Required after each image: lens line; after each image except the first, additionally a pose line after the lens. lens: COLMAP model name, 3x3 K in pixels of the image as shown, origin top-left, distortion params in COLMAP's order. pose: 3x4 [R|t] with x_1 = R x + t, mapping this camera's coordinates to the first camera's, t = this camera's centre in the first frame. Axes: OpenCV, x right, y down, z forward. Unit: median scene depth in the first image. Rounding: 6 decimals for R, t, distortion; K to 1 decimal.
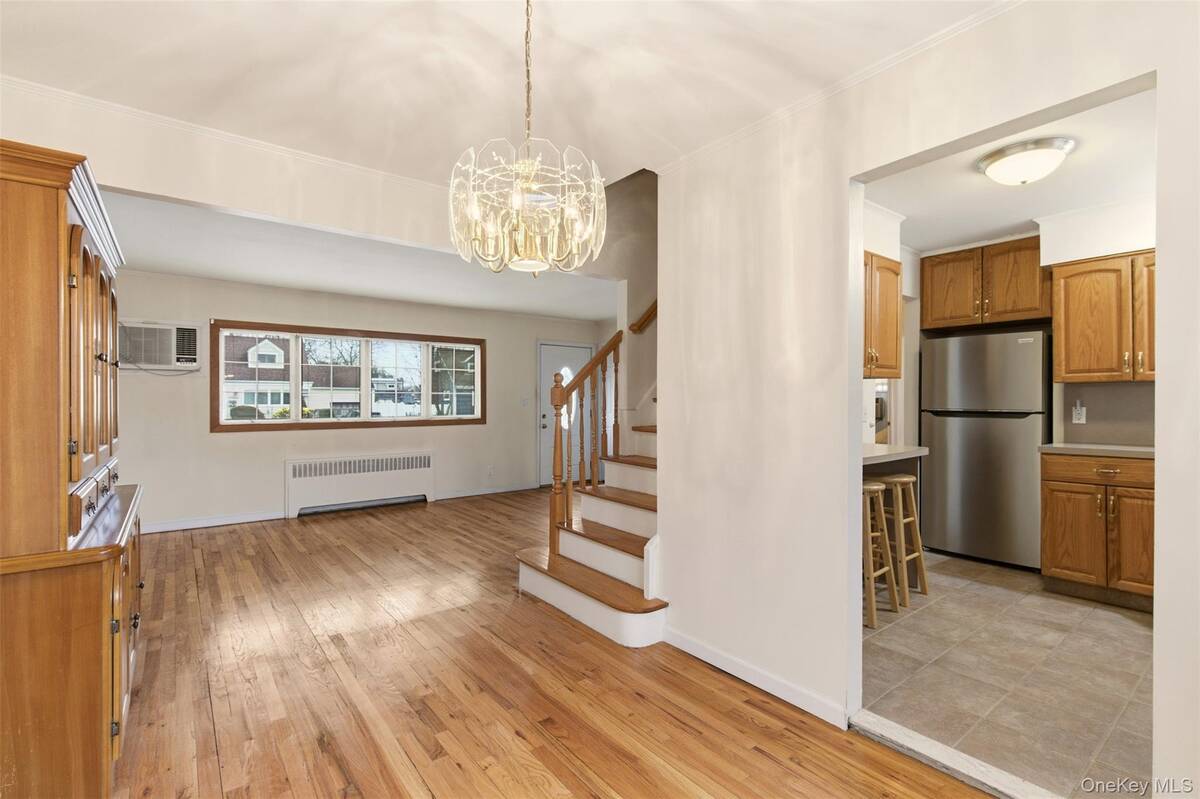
lens RADIAL K [[545.8, 0, 594.6], [0, 545.8, 401.7], [0, 0, 1]] dist [0.000273, 0.000297]
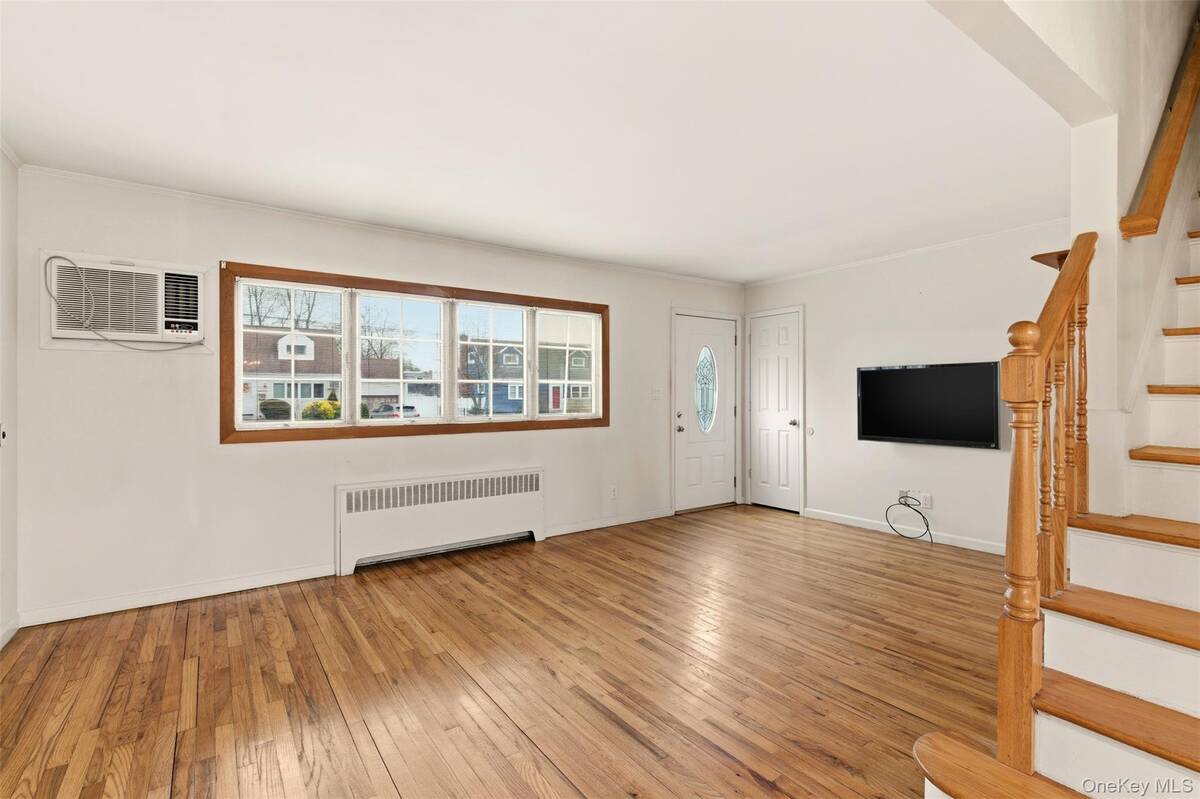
lens RADIAL K [[557.7, 0, 594.4], [0, 557.7, 396.7], [0, 0, 1]] dist [0.003031, 0.000250]
pose [[0.998755, 0.000273, -0.049891, -0.432681], [-0.000117, 0.999995, 0.003138, 0.002105], [0.049891, -0.003129, 0.998750, 0.677378]]
